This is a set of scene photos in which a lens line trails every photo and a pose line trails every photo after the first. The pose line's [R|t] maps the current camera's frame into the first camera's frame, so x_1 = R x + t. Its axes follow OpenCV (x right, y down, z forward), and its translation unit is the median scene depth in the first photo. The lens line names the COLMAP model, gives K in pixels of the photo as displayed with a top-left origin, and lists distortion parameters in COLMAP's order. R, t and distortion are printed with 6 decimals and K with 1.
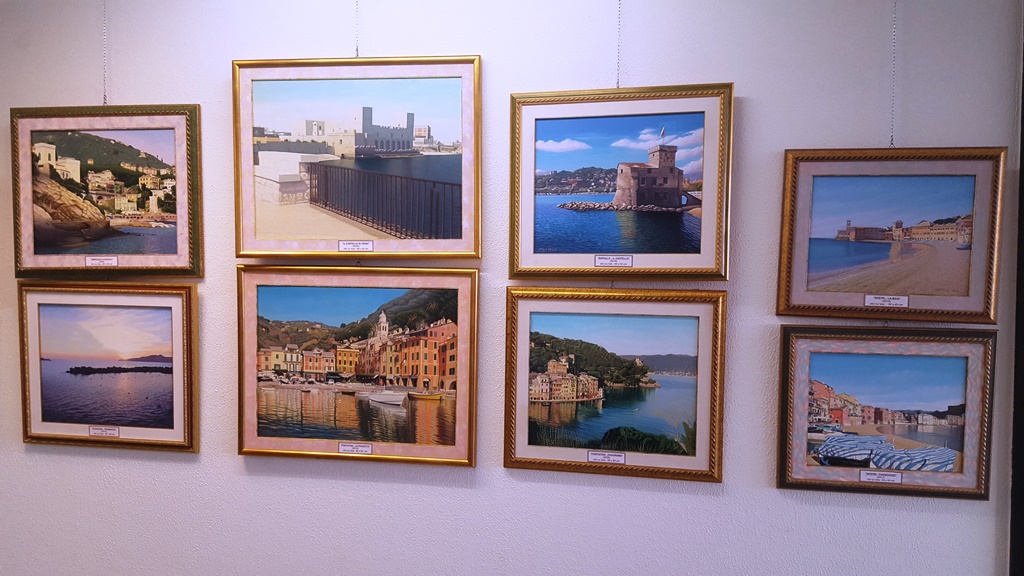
lens RADIAL K [[758.3, 0, 509.9], [0, 758.3, 305.9], [0, 0, 1]] dist [0.149883, -0.244020]
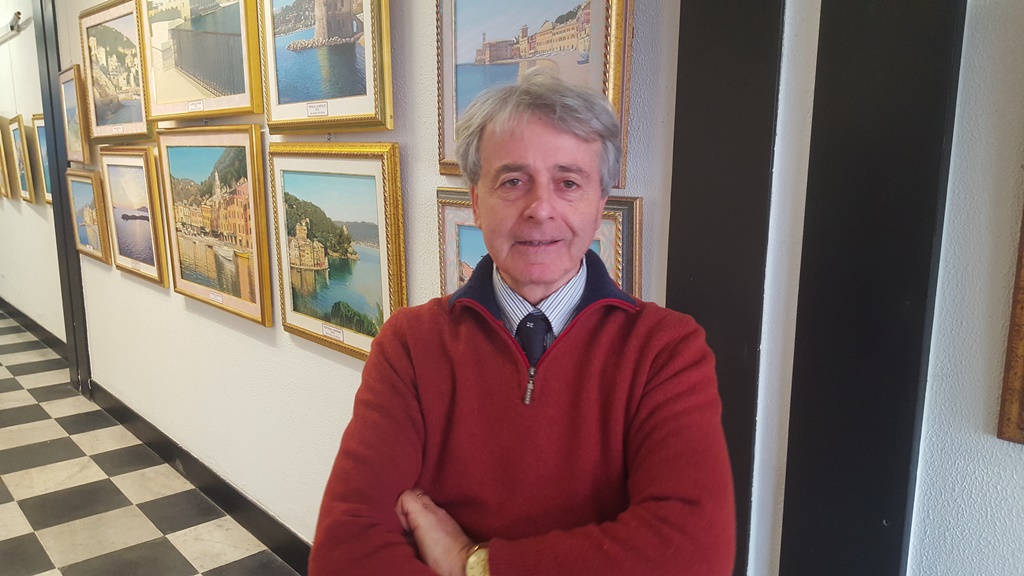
lens RADIAL K [[758.3, 0, 509.9], [0, 758.3, 305.9], [0, 0, 1]] dist [0.149883, -0.244020]
pose [[0.781558, 0.108464, -0.614332, 0.880637], [-0.014431, 0.987649, 0.156017, 0.021820], [0.623666, -0.113071, 0.773470, 0.444352]]
